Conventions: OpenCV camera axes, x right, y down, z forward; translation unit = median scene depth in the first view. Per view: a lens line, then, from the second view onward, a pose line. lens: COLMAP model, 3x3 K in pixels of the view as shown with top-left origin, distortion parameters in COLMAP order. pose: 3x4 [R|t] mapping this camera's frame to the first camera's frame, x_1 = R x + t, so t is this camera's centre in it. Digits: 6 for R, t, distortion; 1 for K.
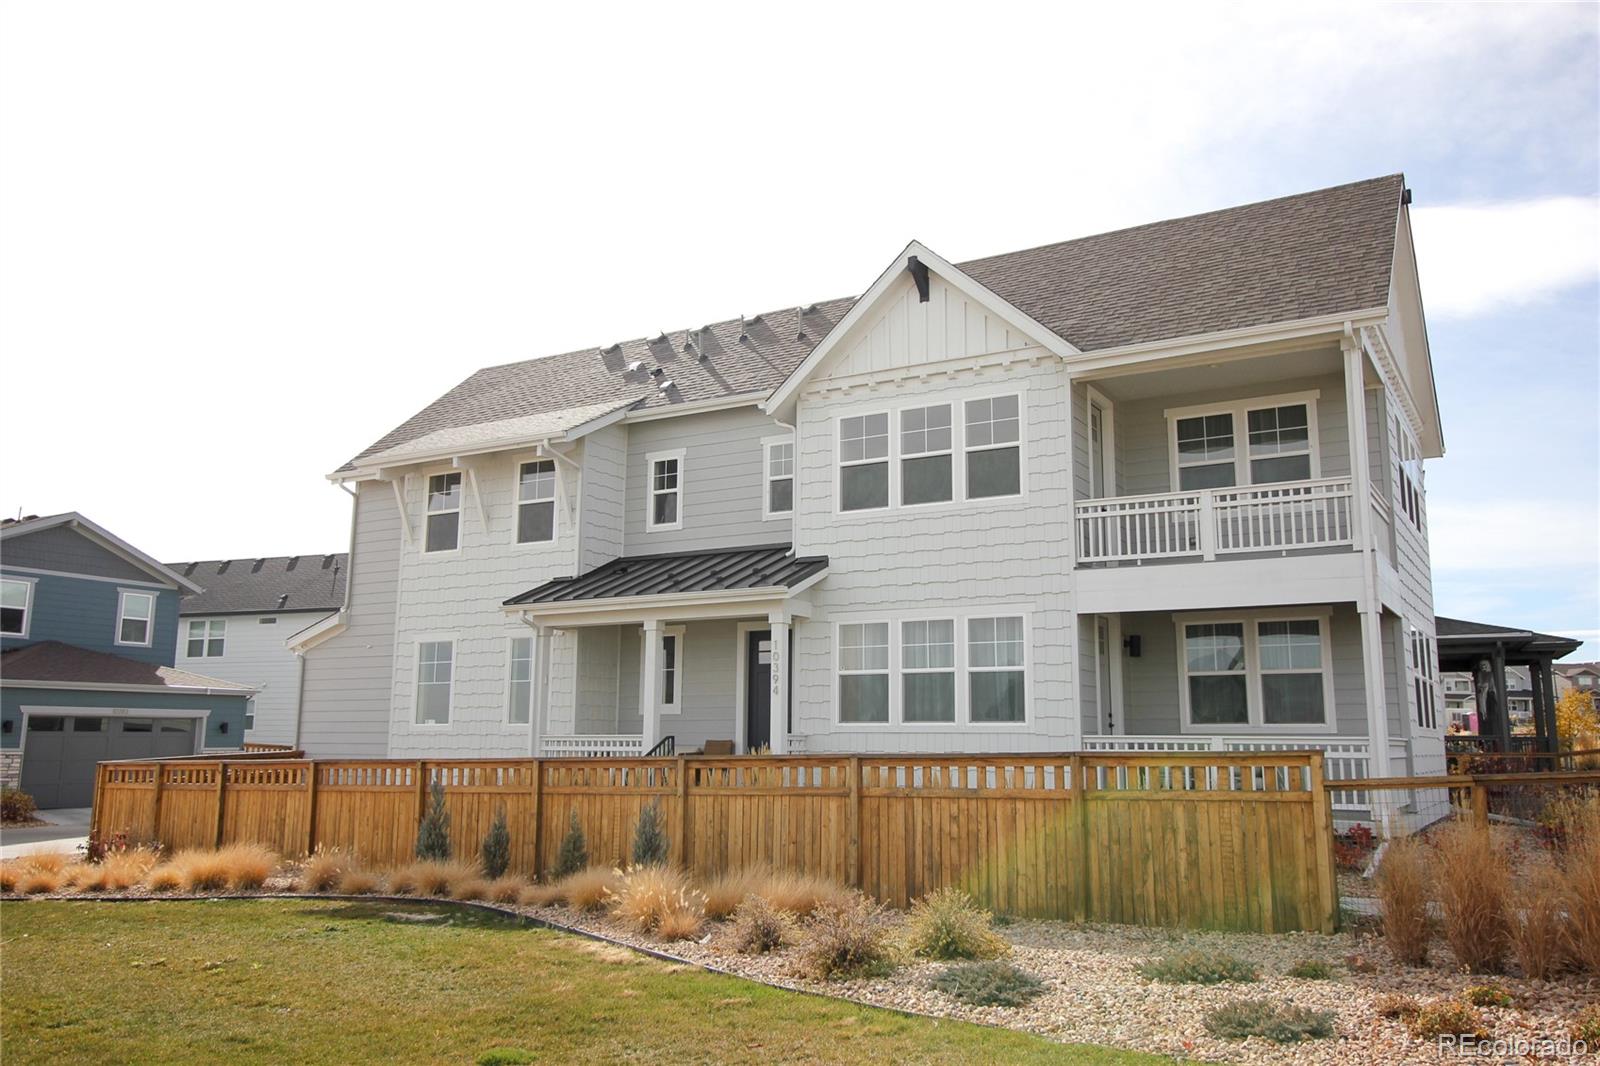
lens RADIAL K [[1272.5, 0, 802.5], [0, 1272.5, 520.8], [0, 0, 1]] dist [0.016669, -0.000061]
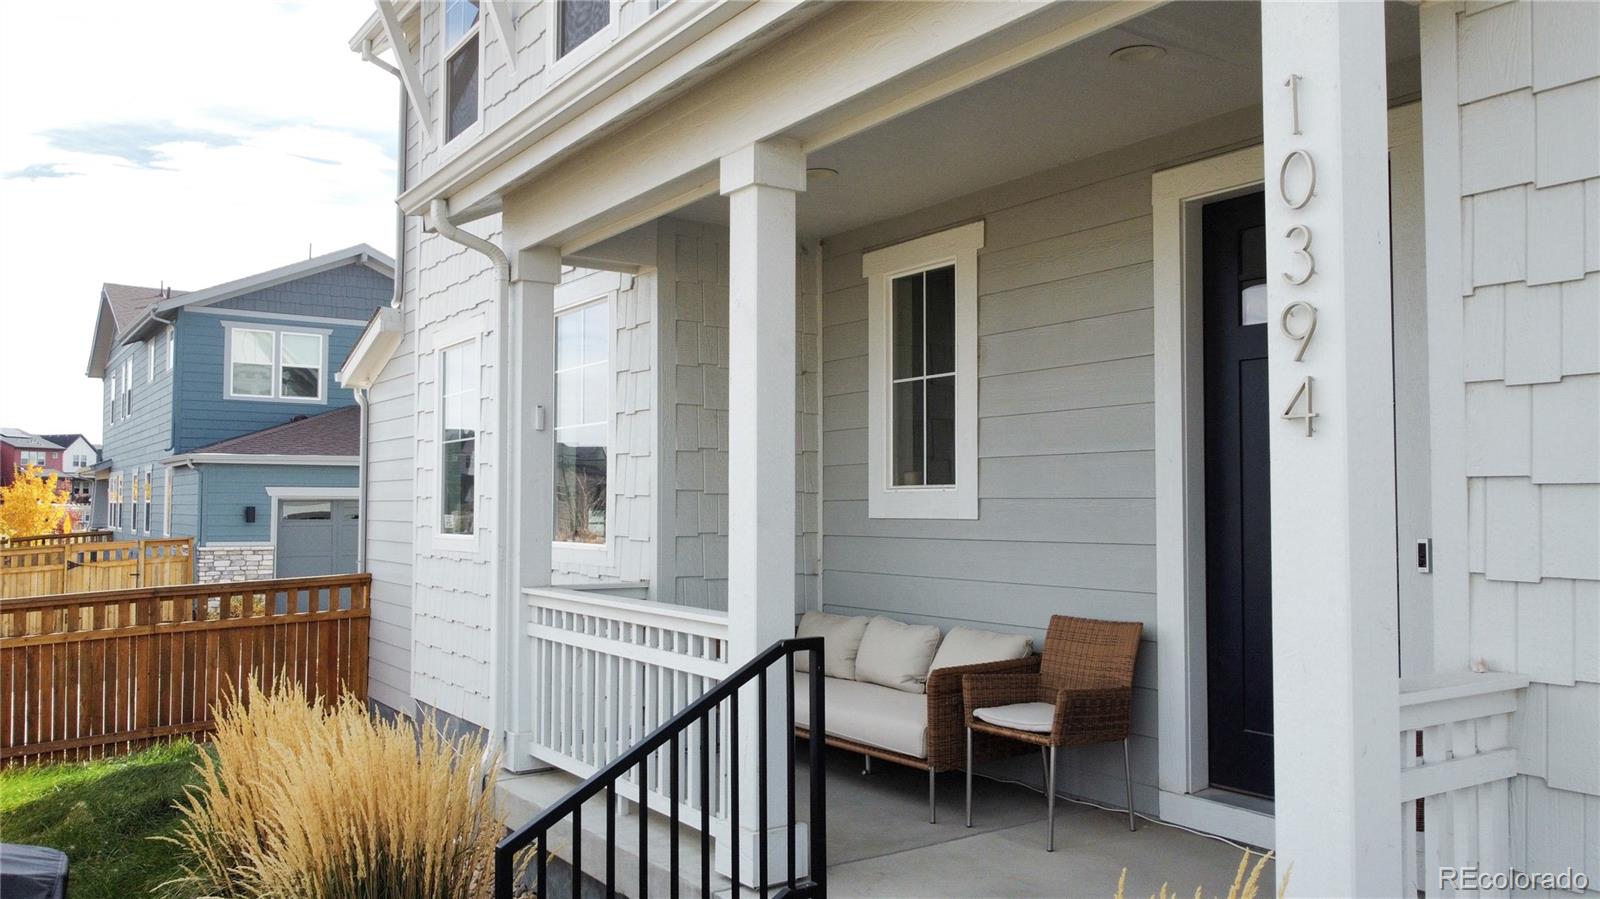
lens RADIAL K [[1215.3, 0, 800.0], [0, 1215.3, 449.5], [0, 0, 1]] dist [0.030460, 0.000113]
pose [[0.906616, -0.023841, -0.421282, -0.012902], [0.077171, 0.990932, 0.109997, 0.116046], [0.414839, -0.132236, 0.900234, 0.838113]]
